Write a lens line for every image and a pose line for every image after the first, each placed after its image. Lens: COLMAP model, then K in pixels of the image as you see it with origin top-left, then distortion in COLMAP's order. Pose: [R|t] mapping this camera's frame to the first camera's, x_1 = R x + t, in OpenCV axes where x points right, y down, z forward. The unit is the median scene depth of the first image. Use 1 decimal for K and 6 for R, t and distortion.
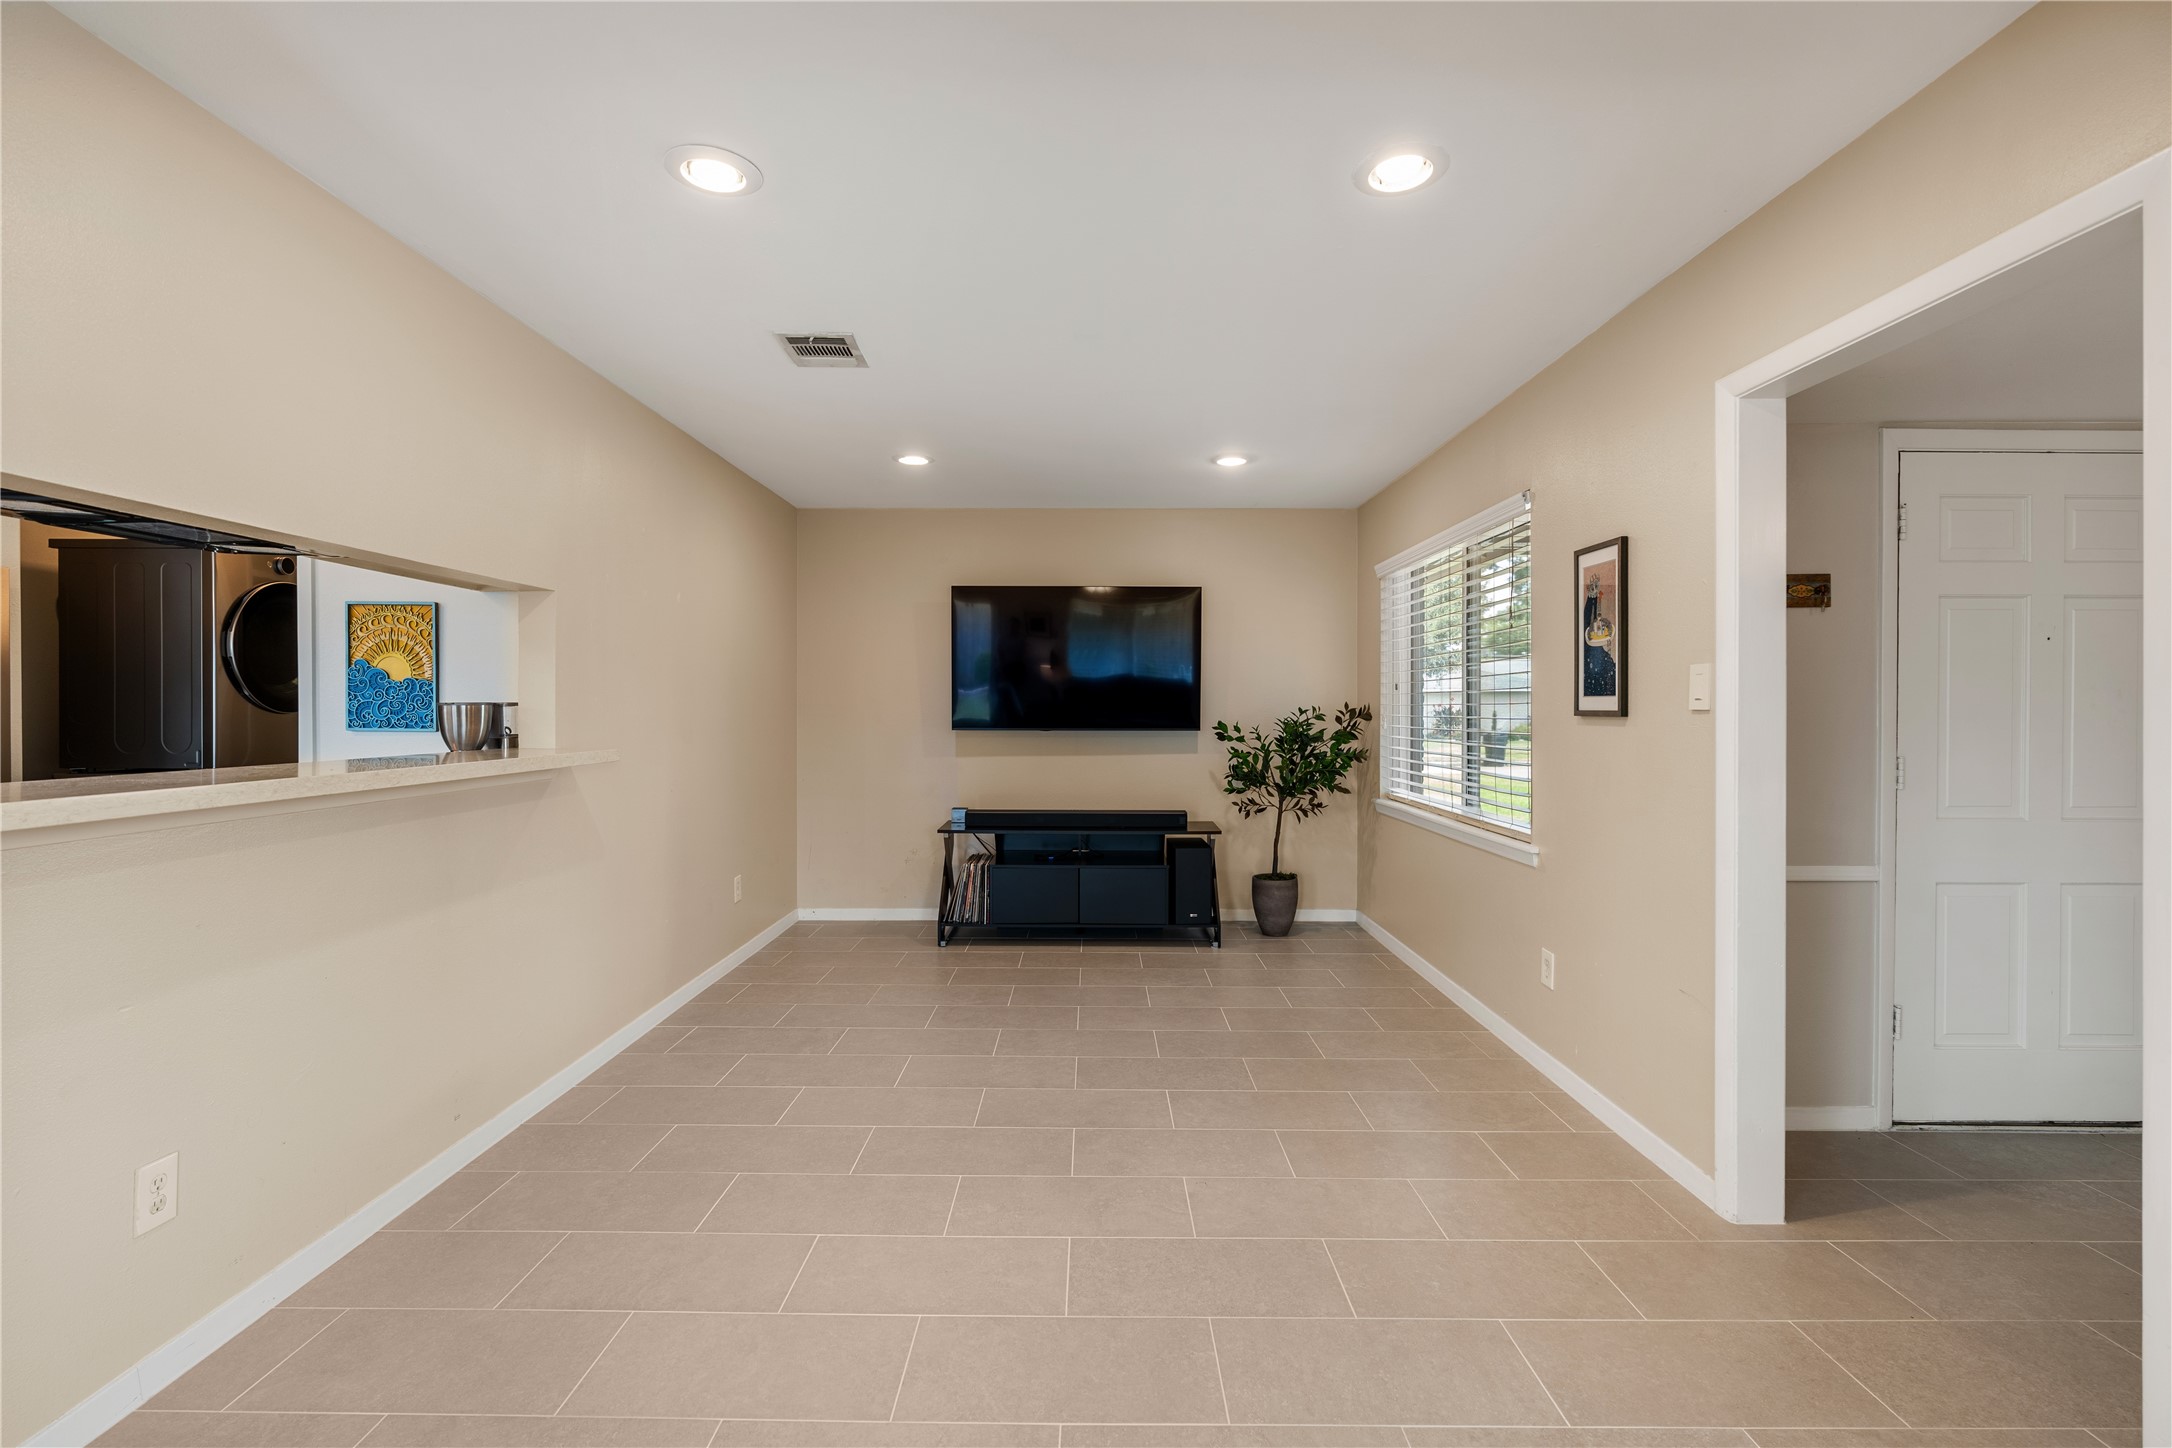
lens RADIAL K [[971.5, 0, 1085.6], [0, 971.5, 717.4], [0, 0, 1]] dist [-0.005668, 0.000064]
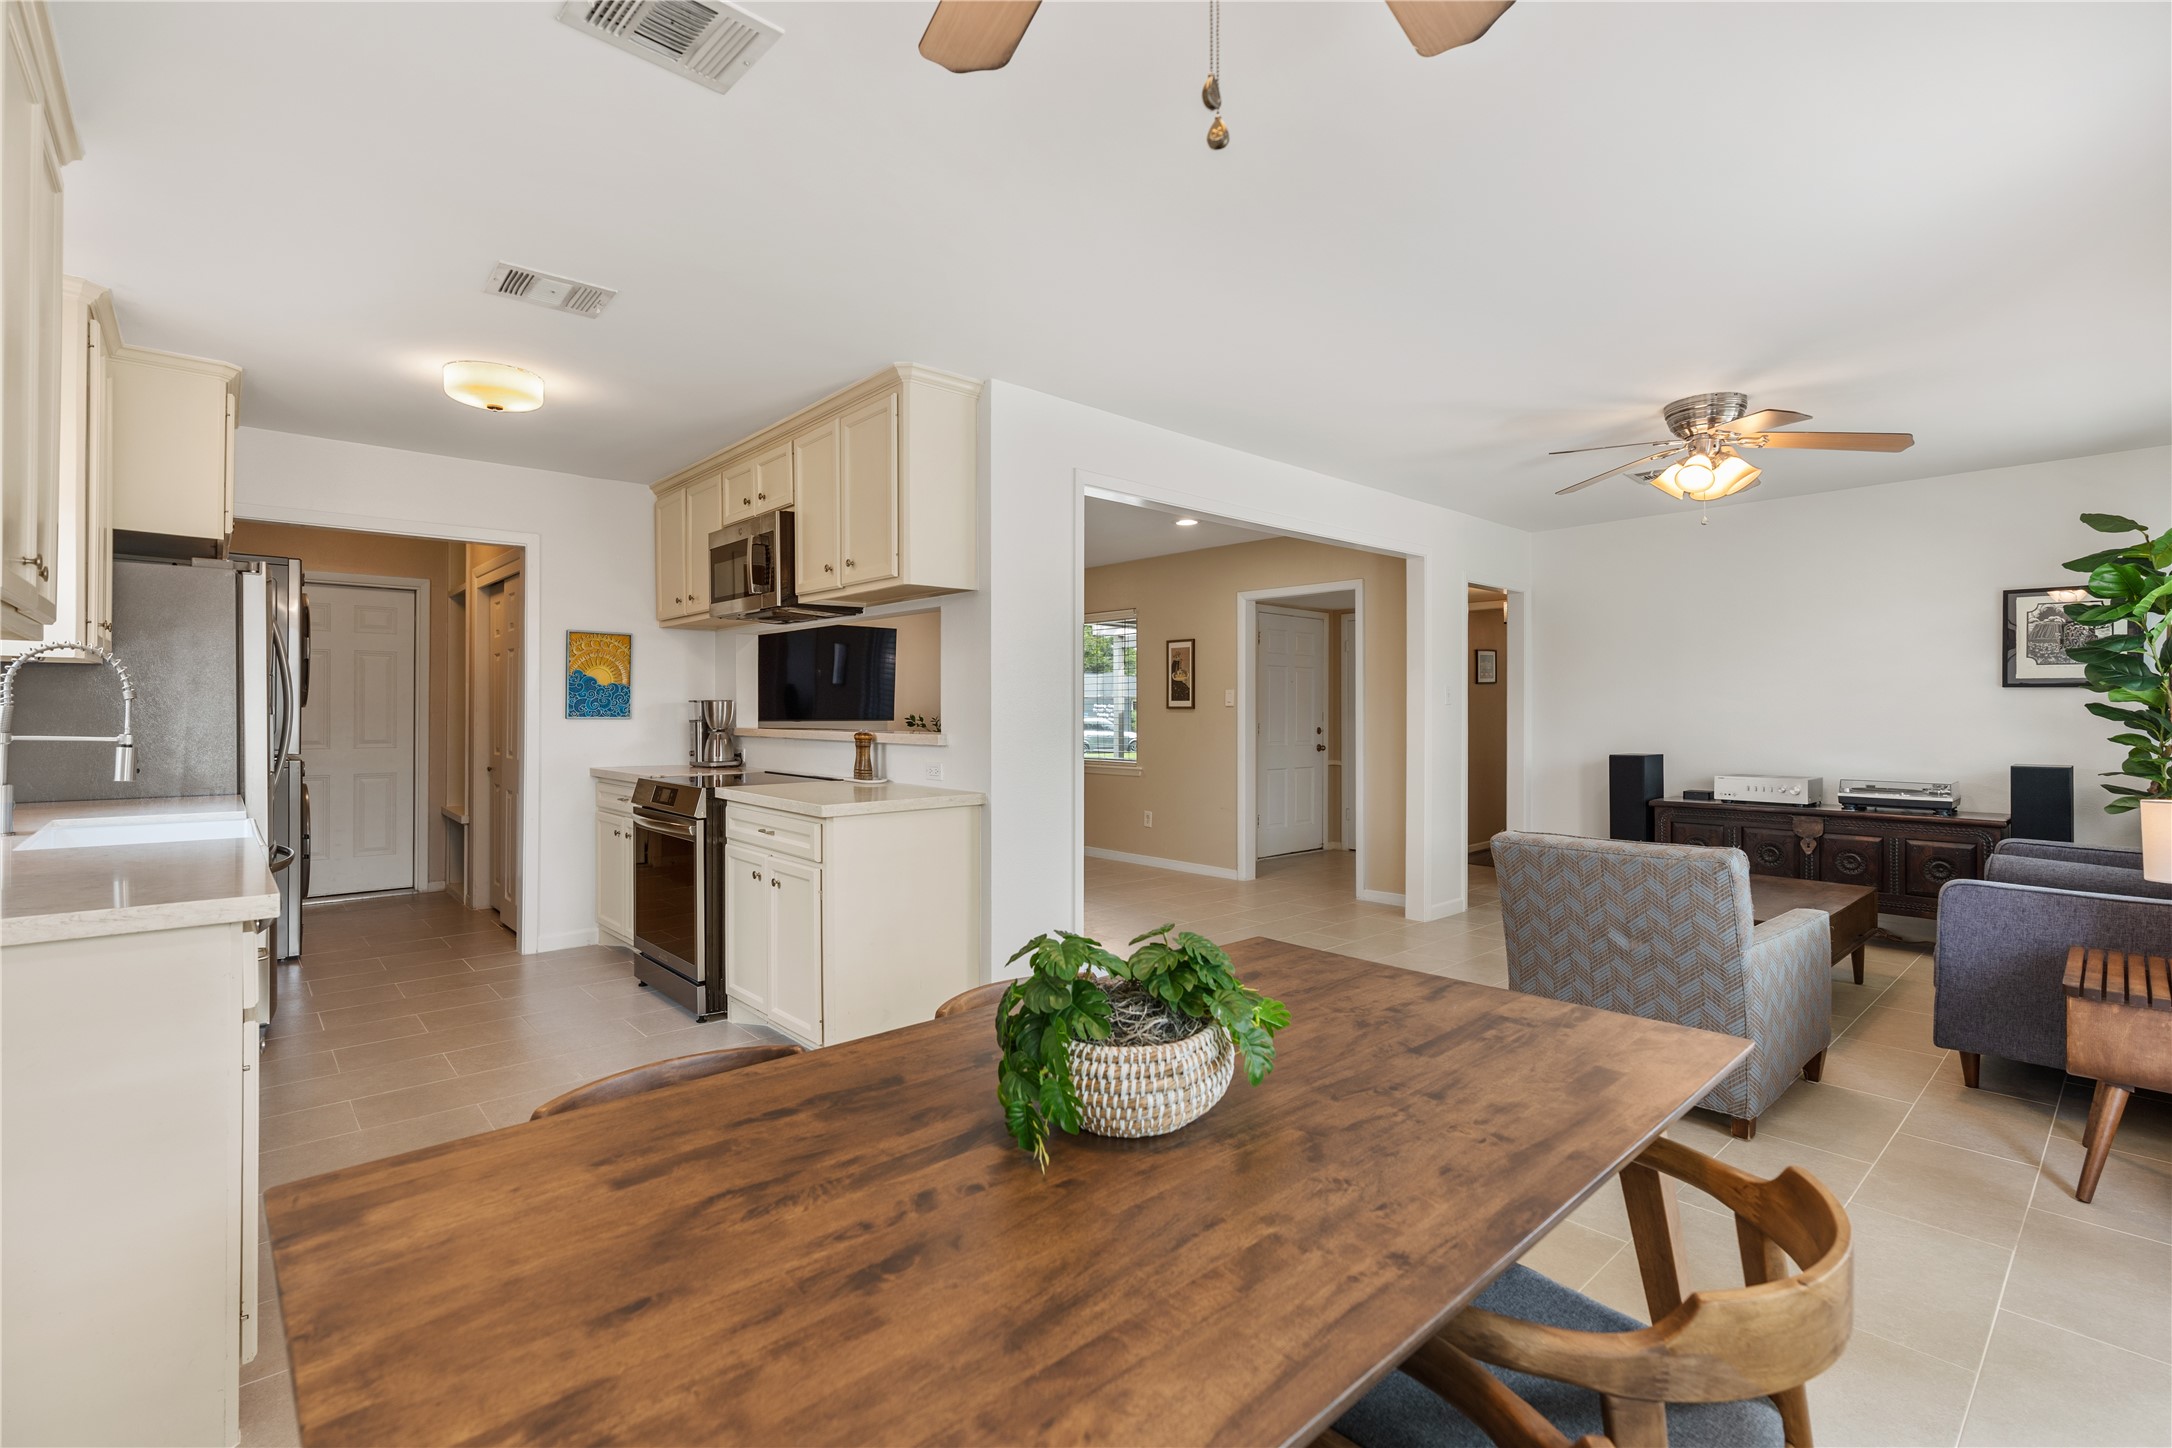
lens RADIAL K [[971.5, 0, 1085.4], [0, 971.5, 714.1], [0, 0, 1]] dist [-0.005668, 0.000064]
pose [[0.737072, -0.002898, 0.675808, -1.287986], [0.006172, 0.999978, -0.002444, 0.016415], [-0.675786, 0.005972, 0.737073, -0.644988]]
